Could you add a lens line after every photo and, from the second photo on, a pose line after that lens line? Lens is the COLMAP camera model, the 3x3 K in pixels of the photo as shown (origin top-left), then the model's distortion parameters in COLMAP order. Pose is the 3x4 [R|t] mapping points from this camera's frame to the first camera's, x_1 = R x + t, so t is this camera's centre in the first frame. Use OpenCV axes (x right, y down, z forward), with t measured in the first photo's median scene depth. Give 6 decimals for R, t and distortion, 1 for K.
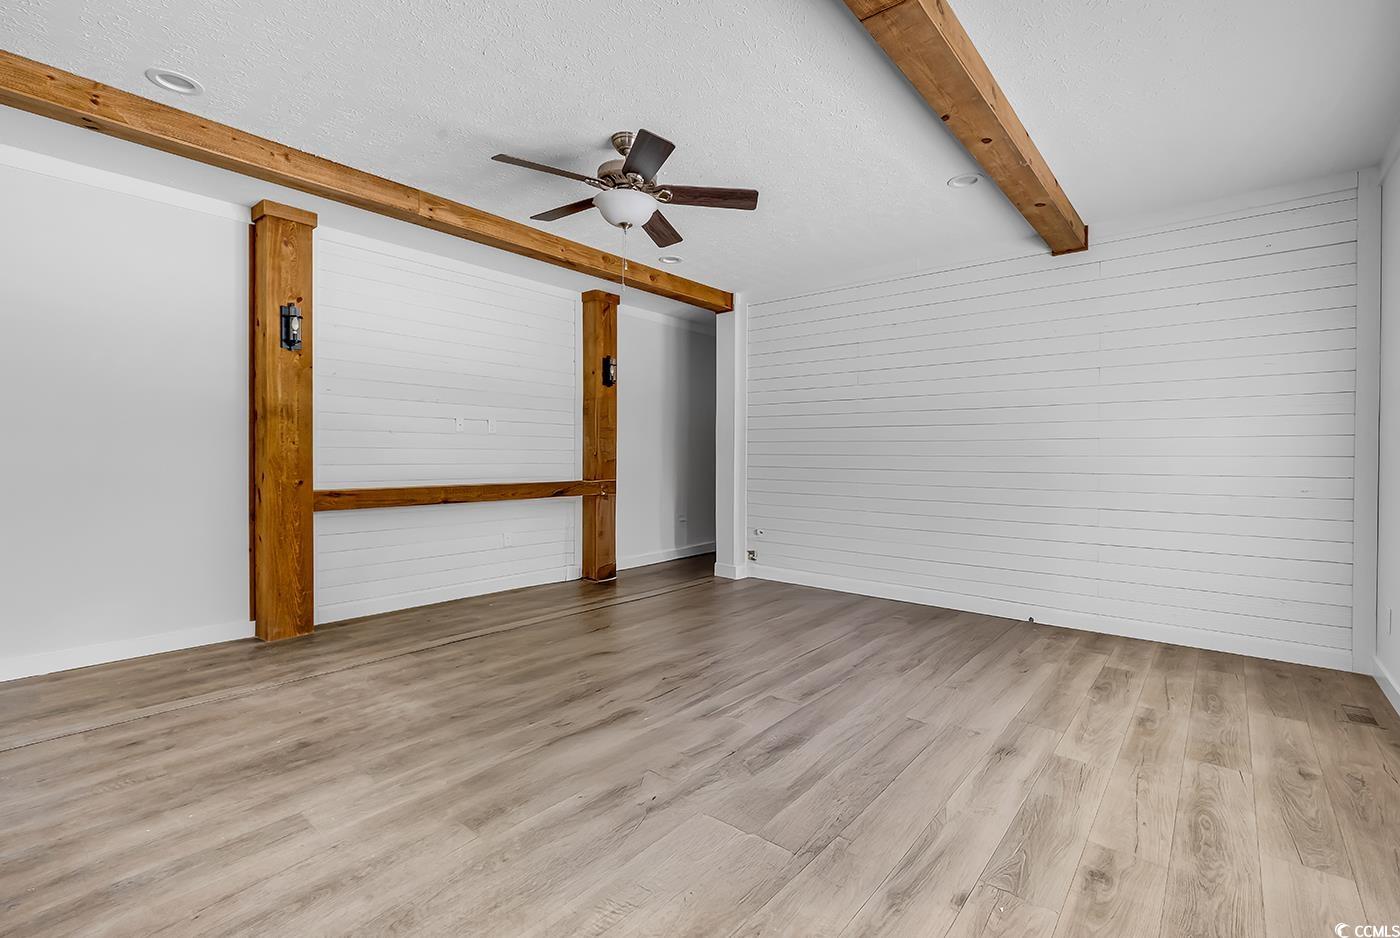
lens RADIAL K [[621.6, 0, 698.9], [0, 621.6, 463.1], [0, 0, 1]] dist [-0.000827, -0.000442]
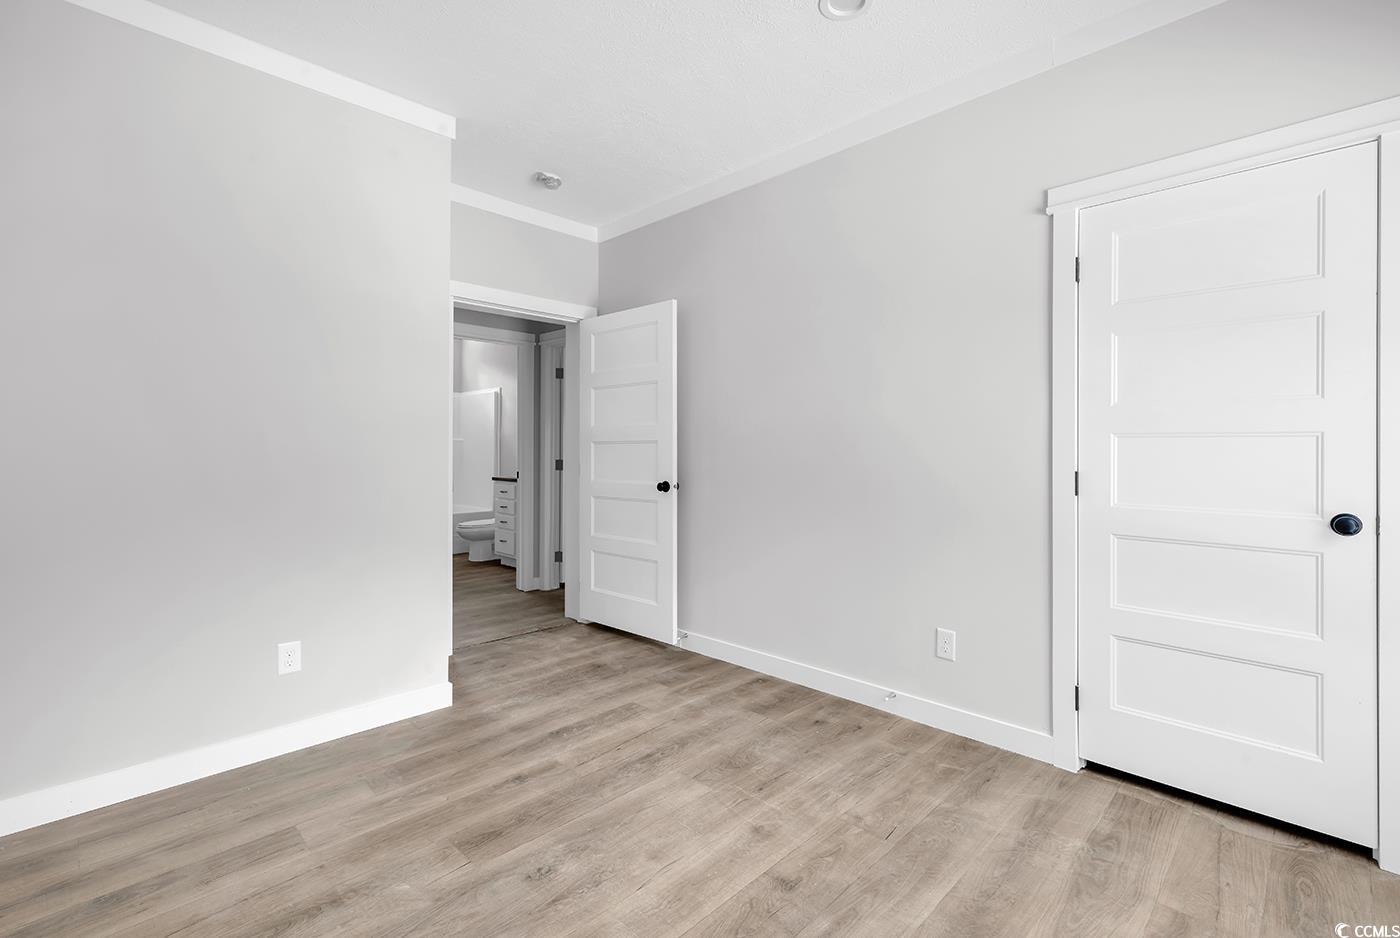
lens RADIAL K [[629.5, 0, 707.1], [0, 629.5, 455.1], [0, 0, 1]] dist [0.001151, 0.000092]
pose [[0.997340, -0.003749, -0.072799, 0.070538], [0.003284, 0.999973, -0.006510, 0.000122], [0.072821, 0.006253, 0.997325, 0.083578]]
